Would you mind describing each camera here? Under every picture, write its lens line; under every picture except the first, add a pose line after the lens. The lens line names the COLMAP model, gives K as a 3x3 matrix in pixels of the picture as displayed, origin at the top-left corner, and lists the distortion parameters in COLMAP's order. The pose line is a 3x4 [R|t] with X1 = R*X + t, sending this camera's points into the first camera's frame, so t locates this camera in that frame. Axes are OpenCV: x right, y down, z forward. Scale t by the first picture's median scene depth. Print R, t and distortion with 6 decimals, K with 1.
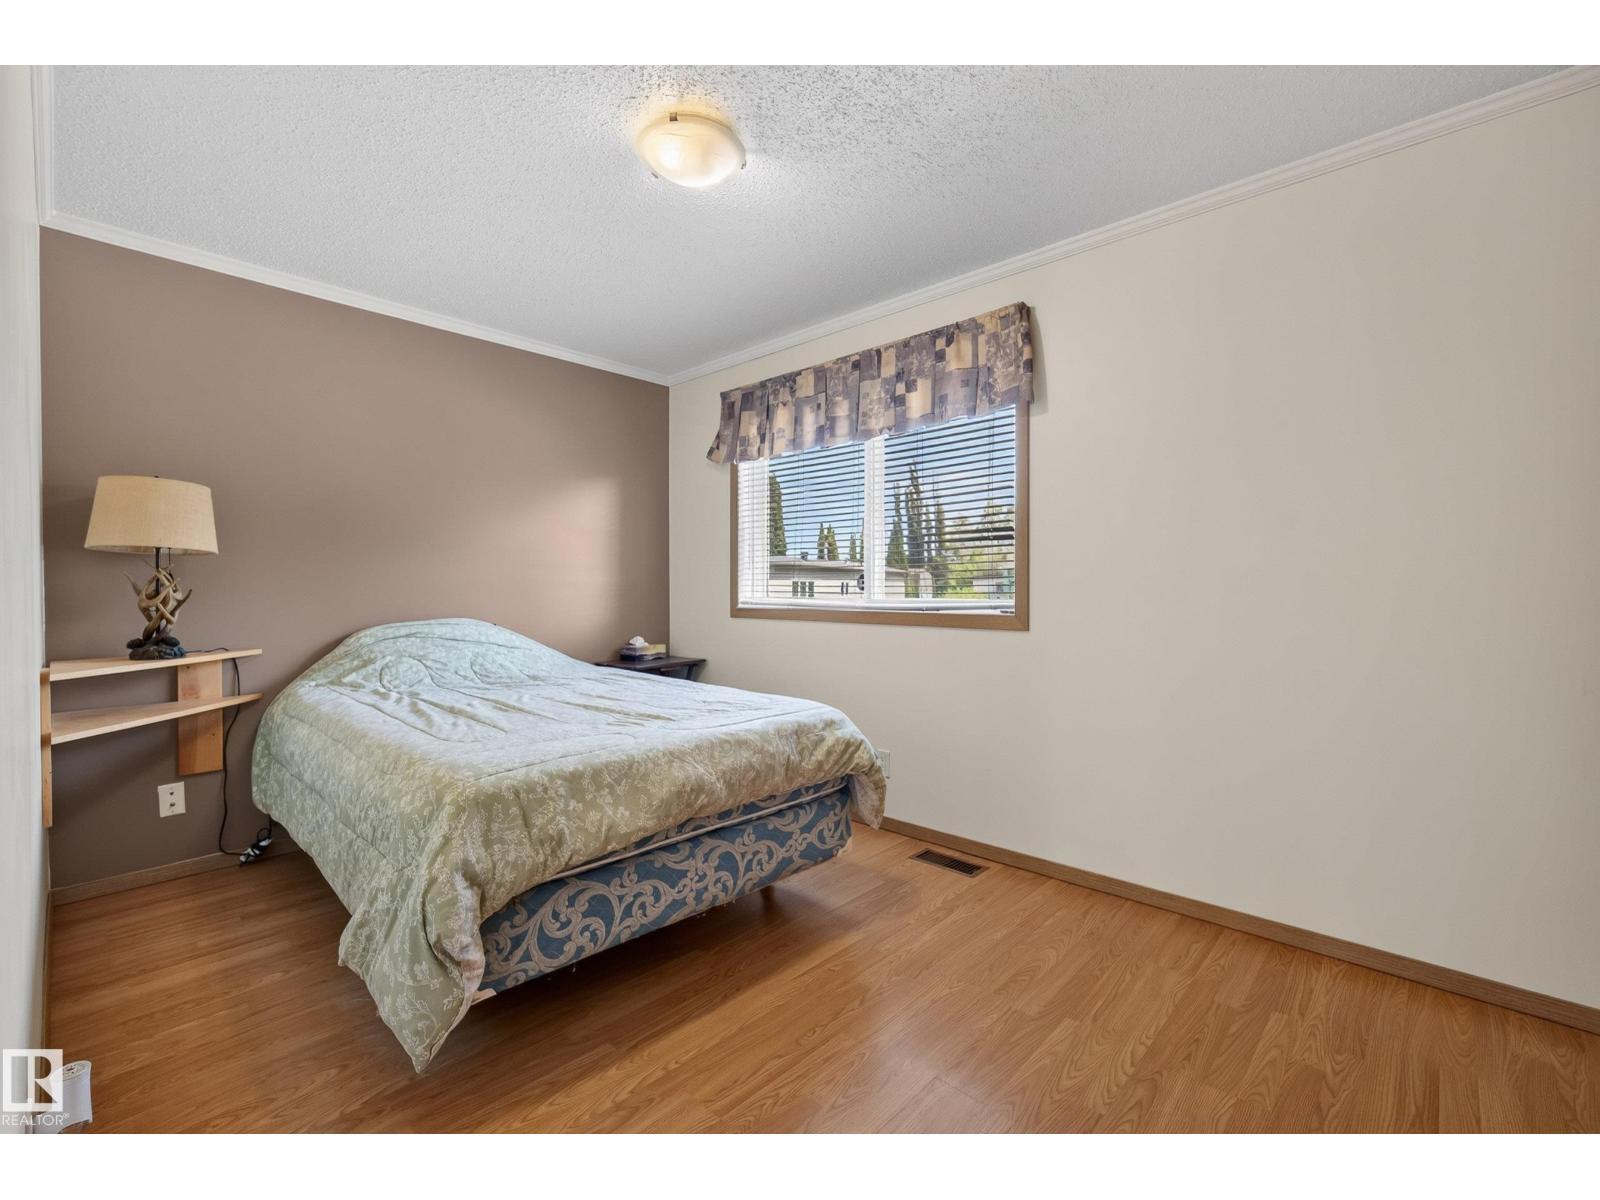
lens RADIAL K [[697.2, 0, 841.6], [0, 697.2, 583.3], [0, 0, 1]] dist [-0.011588, 0.002418]
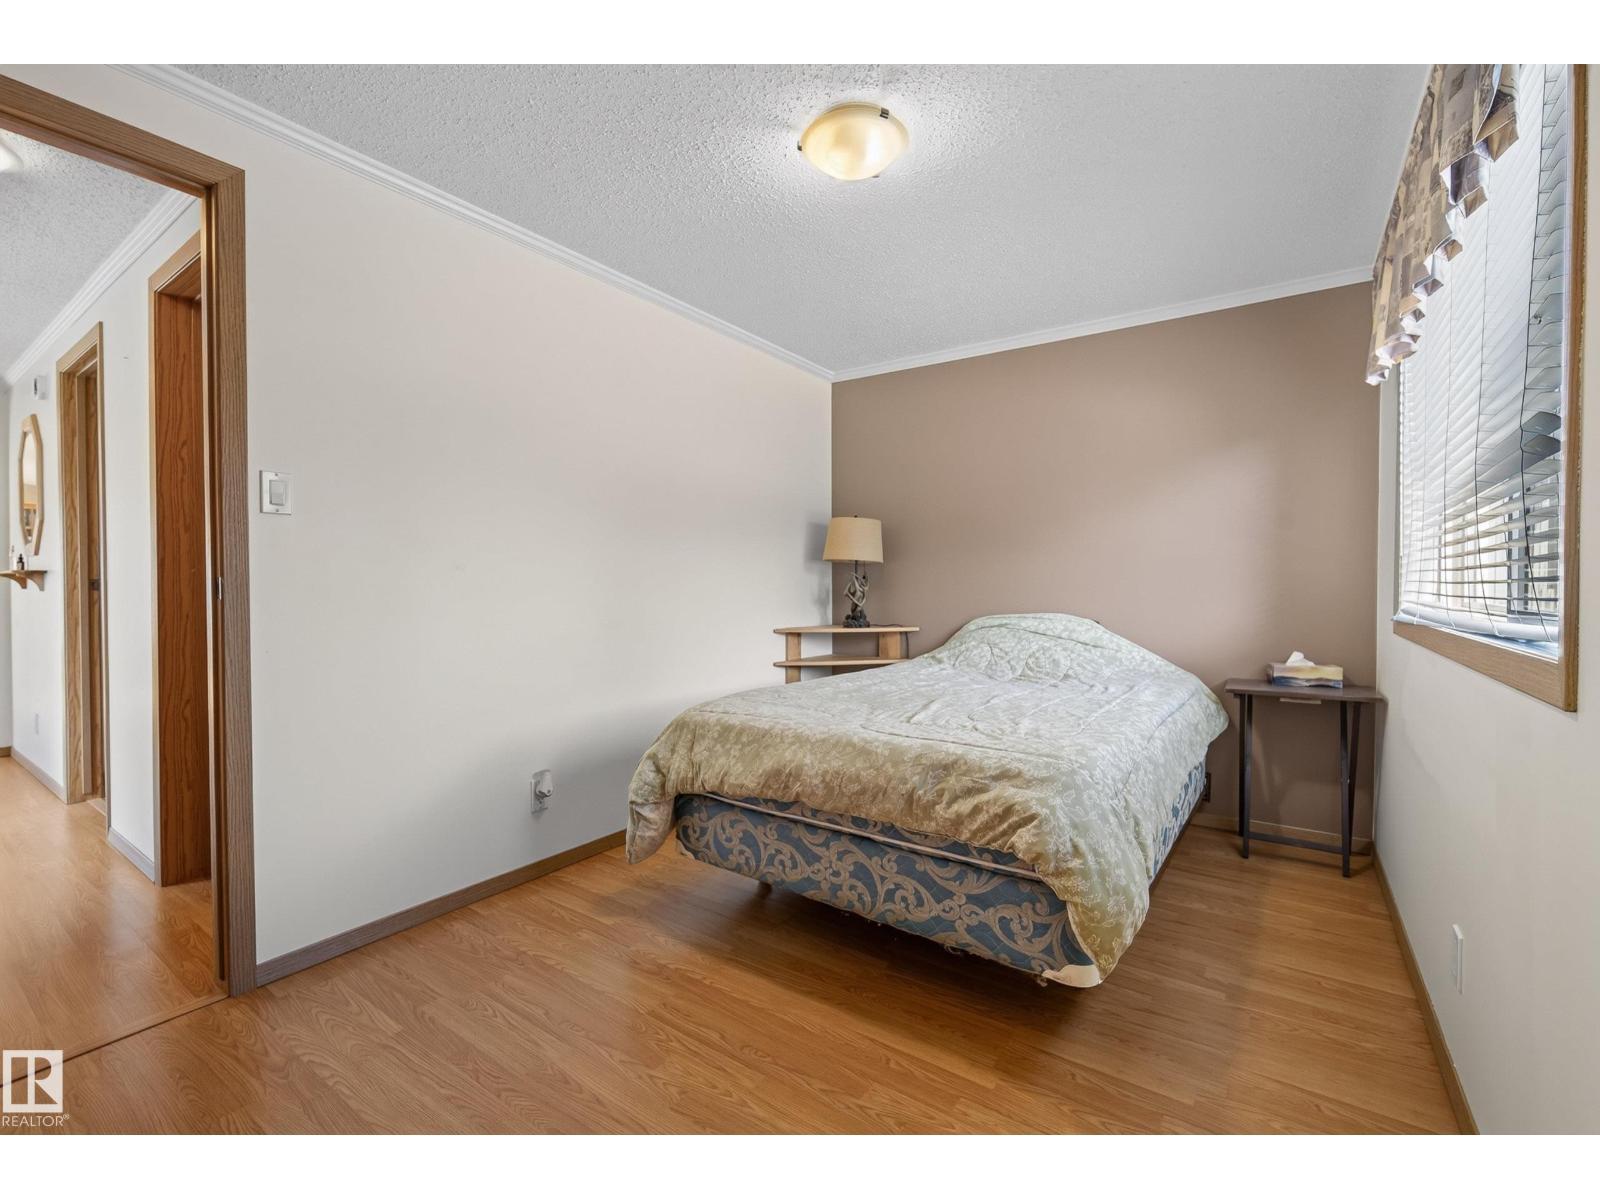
lens RADIAL K [[697.2, 0, 801.5], [0, 697.2, 597.4], [0, 0, 1]] dist [-0.011588, 0.002418]
pose [[0.119052, 0.019167, -0.992703, 0.723002], [0.001367, 0.999810, 0.019468, 0.007623], [0.992887, -0.003674, 0.119003, 0.776669]]
